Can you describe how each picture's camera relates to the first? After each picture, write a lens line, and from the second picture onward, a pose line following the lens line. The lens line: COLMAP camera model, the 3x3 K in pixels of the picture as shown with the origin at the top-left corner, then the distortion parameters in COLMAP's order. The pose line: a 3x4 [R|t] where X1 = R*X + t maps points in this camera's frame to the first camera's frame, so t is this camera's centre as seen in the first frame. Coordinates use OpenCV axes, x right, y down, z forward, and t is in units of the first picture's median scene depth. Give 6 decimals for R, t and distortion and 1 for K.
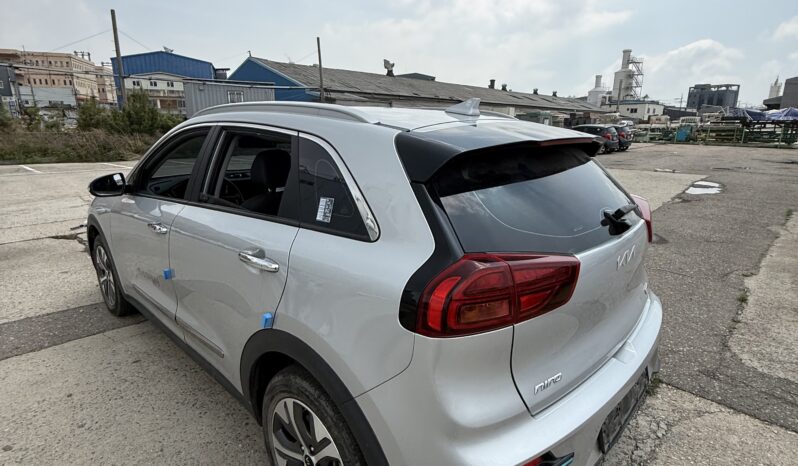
lens RADIAL K [[423.6, 0, 399.0], [0, 423.6, 233.0], [0, 0, 1]] dist [0.000782, -0.000446]
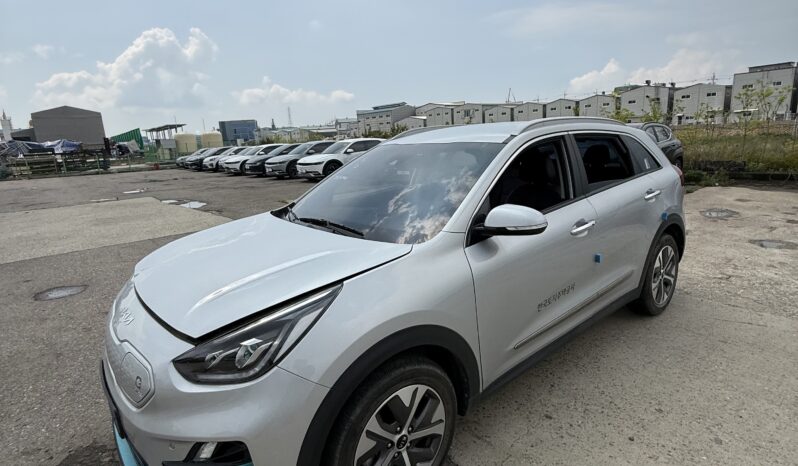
lens RADIAL K [[423.6, 0, 399.0], [0, 423.6, 233.0], [0, 0, 1]] dist [0.000782, -0.000446]
pose [[0.104988, -0.229157, 0.967711, -0.749481], [0.300100, 0.935026, 0.188858, -0.154738], [-0.948113, 0.270582, 0.166936, 0.566807]]
